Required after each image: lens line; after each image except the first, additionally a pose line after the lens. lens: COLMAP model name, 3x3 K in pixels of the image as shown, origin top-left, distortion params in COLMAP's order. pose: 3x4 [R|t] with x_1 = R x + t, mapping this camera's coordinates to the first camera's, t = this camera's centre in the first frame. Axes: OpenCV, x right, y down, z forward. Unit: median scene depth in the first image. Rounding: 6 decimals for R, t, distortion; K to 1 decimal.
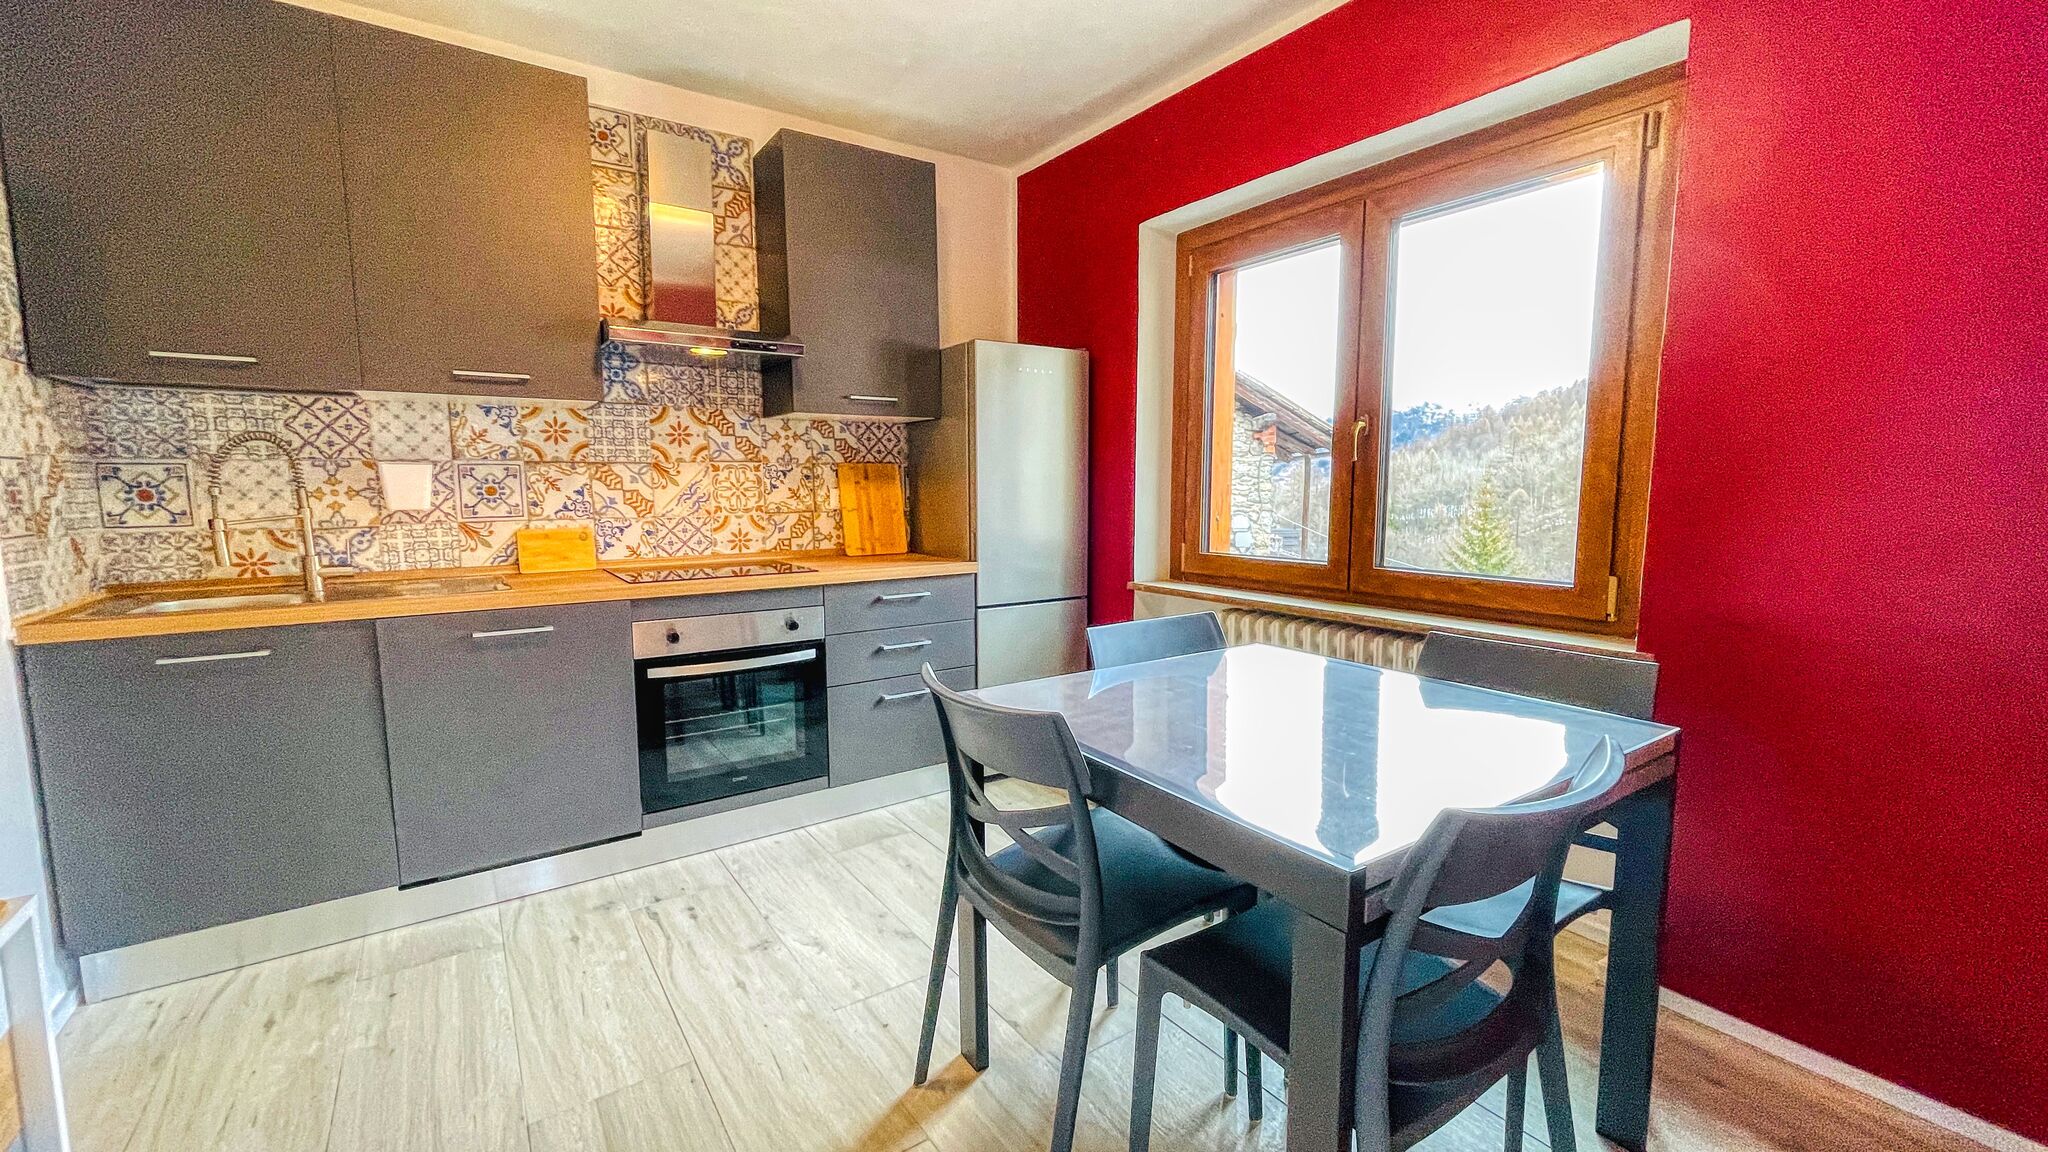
lens RADIAL K [[830.7, 0, 1022.4], [0, 830.7, 580.1], [0, 0, 1]] dist [0.010803, -0.003349]
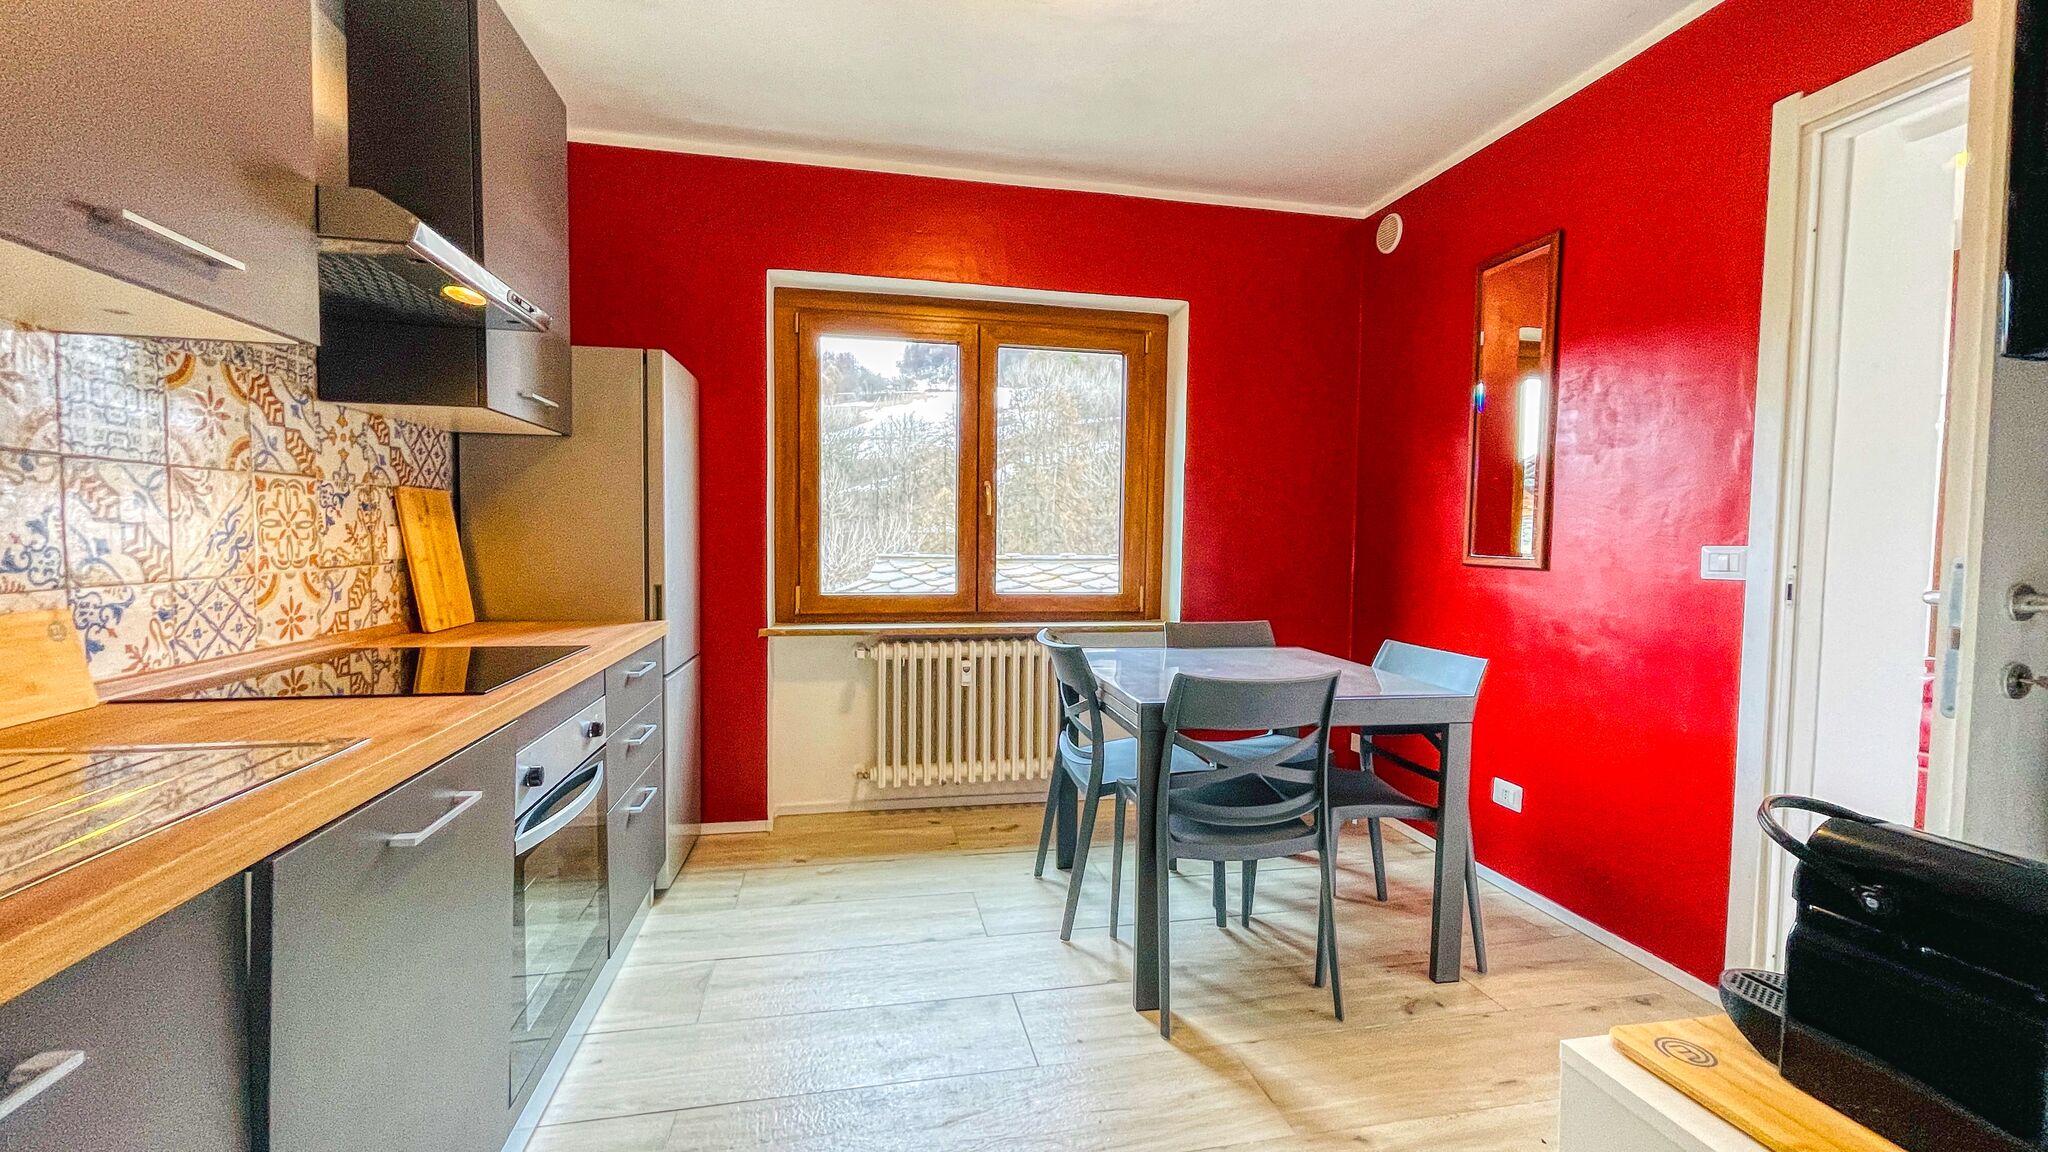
lens RADIAL K [[830.7, 0, 1020.3], [0, 830.7, 571.9], [0, 0, 1]] dist [0.010803, -0.003349]
pose [[0.387790, -0.031427, 0.921212, -0.662495], [0.092959, 0.995657, -0.005165, -0.031967], [-0.917048, 0.087638, 0.389027, 0.356234]]
